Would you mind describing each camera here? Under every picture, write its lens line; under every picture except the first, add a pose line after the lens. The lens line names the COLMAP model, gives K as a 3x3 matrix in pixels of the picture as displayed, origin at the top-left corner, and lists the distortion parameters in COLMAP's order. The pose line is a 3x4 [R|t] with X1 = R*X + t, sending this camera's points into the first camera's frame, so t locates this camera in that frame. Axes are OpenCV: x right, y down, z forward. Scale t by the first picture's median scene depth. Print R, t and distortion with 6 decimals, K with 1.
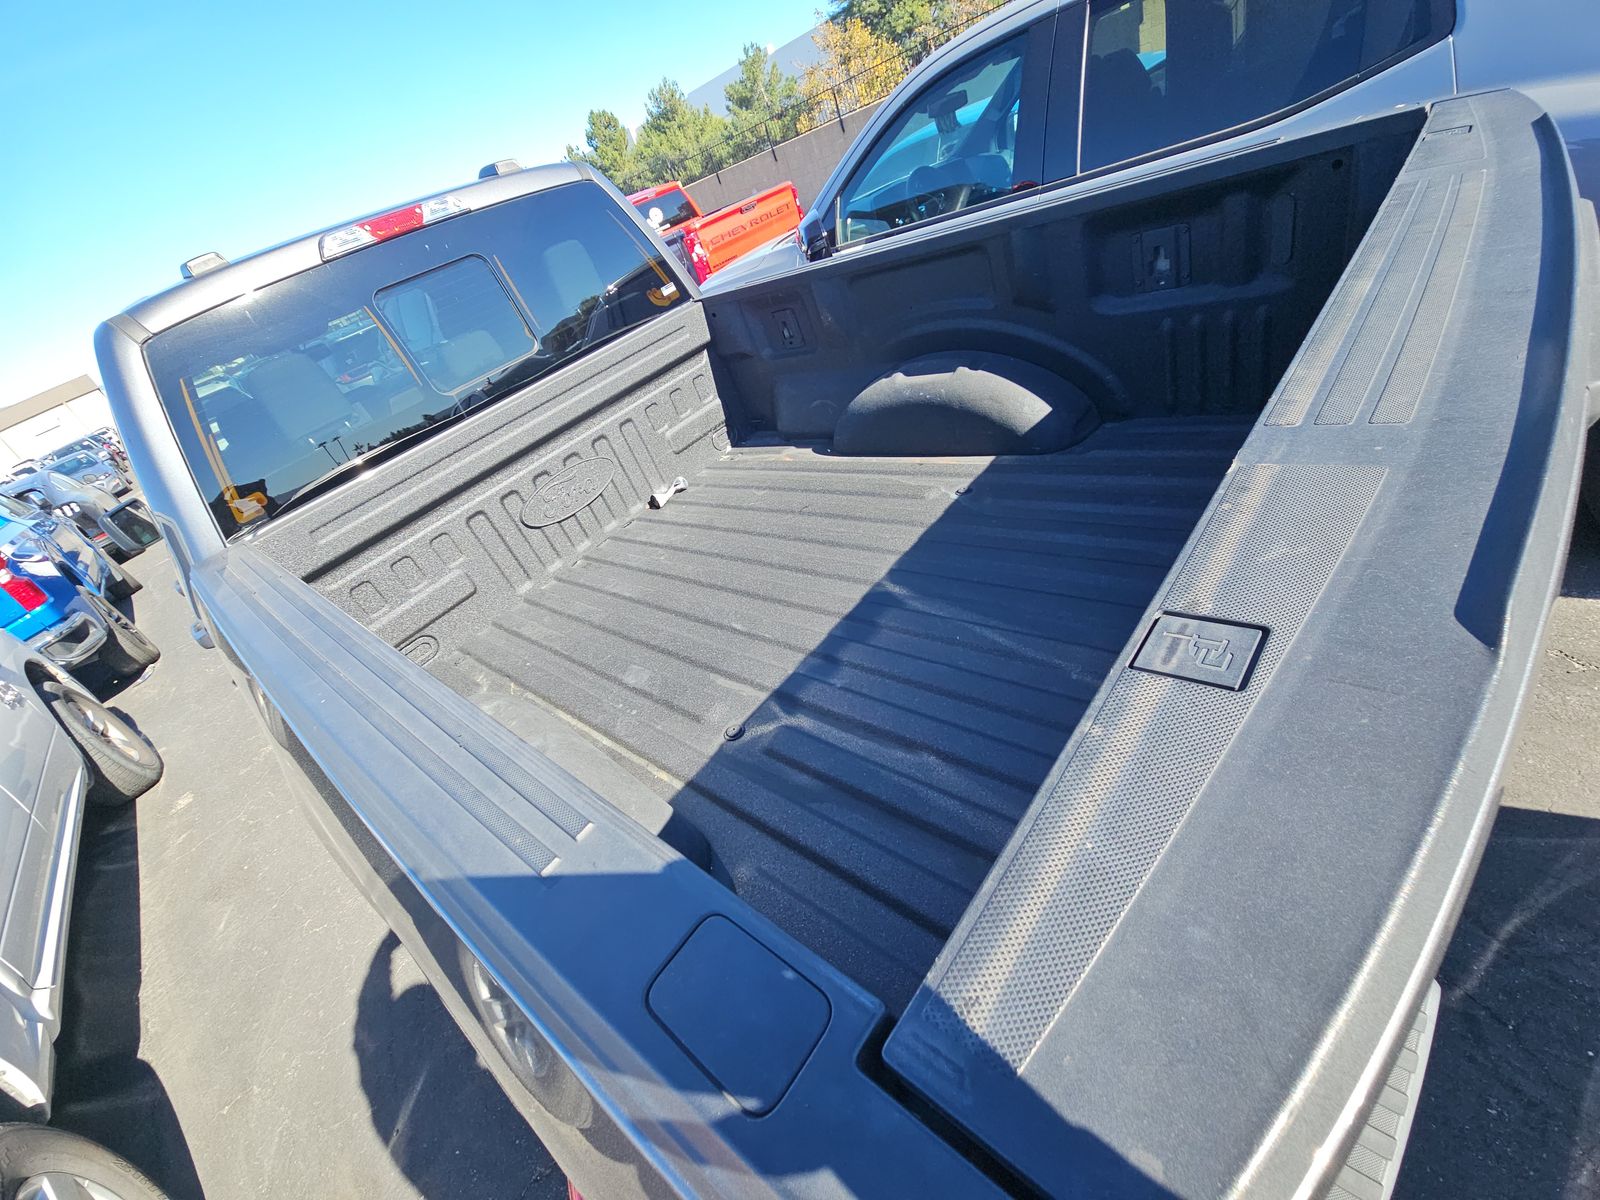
lens RADIAL K [[654.5, 0, 804.2], [0, 654.5, 603.7], [0, 0, 1]] dist [0.015283, -0.016178]
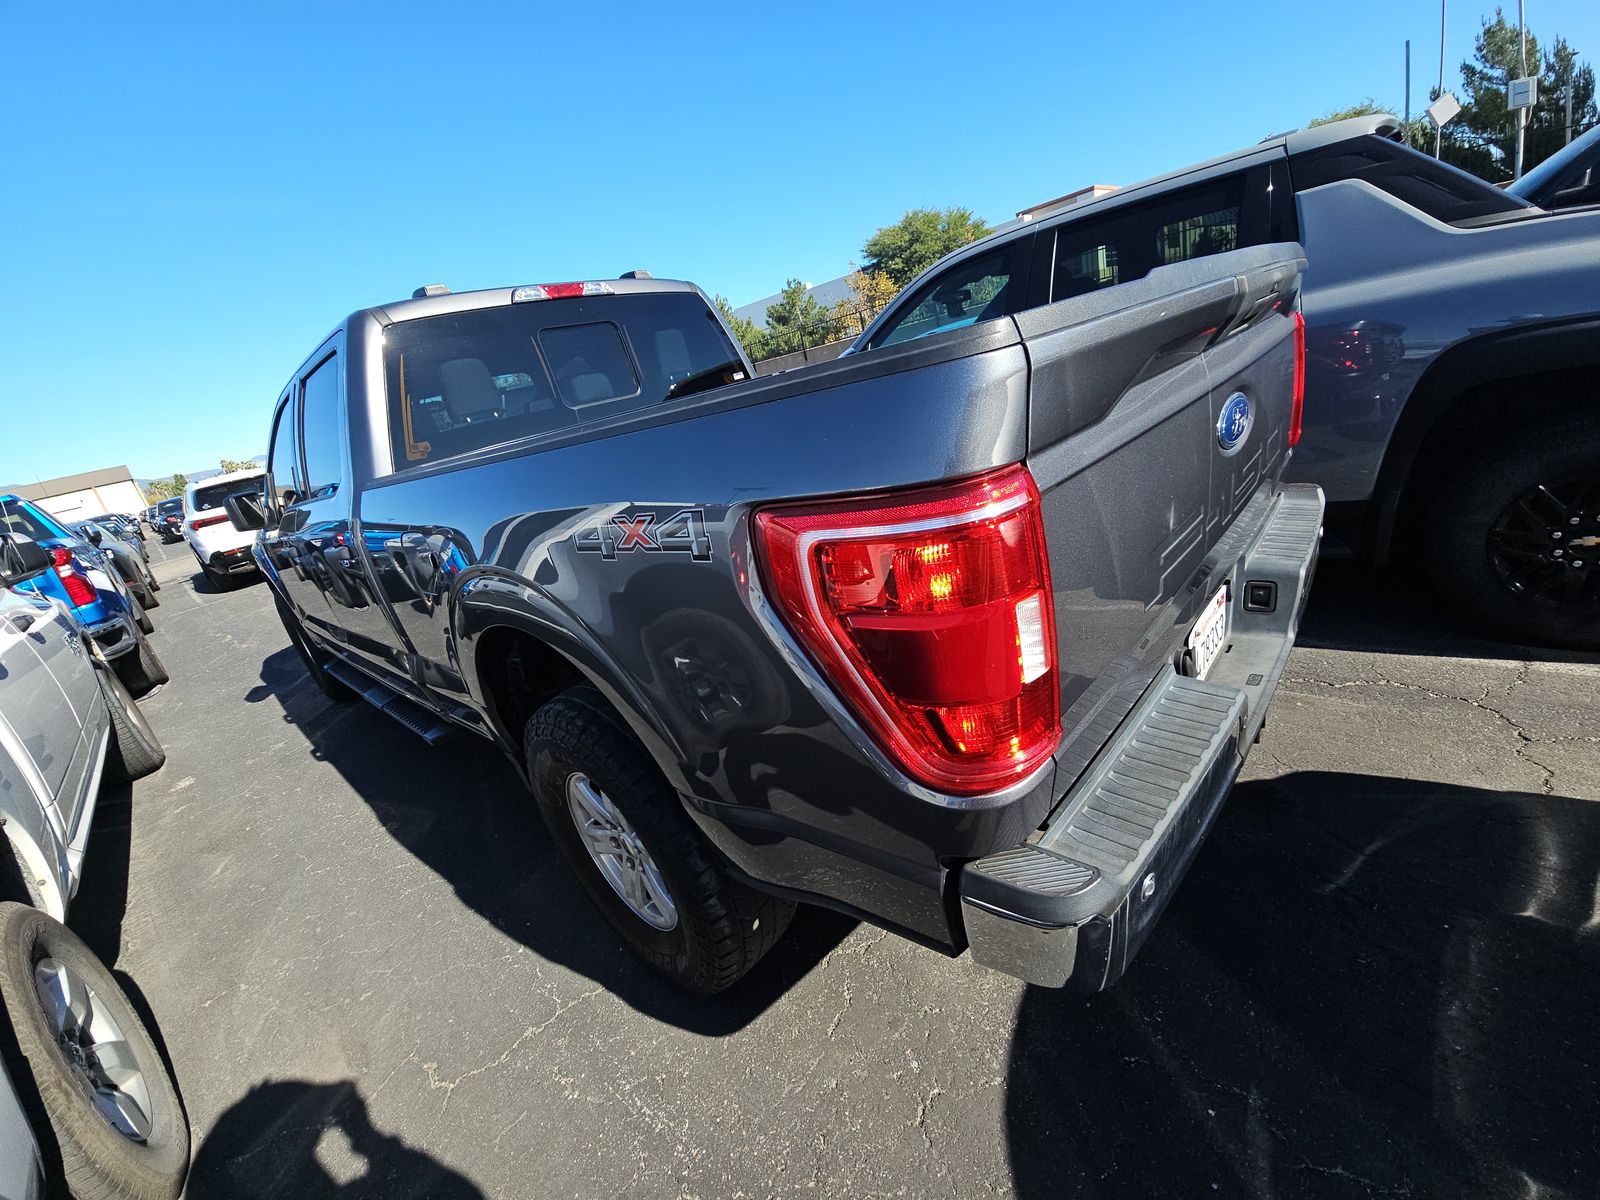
lens RADIAL K [[664.8, 0, 811.4], [0, 664.8, 591.6], [0, 0, 1]] dist [-0.022598, -0.000528]
pose [[0.992944, 0.117487, 0.016127, -0.025410], [-0.108750, 0.956341, -0.271265, 0.204016], [-0.047293, 0.267598, 0.962369, -0.120252]]
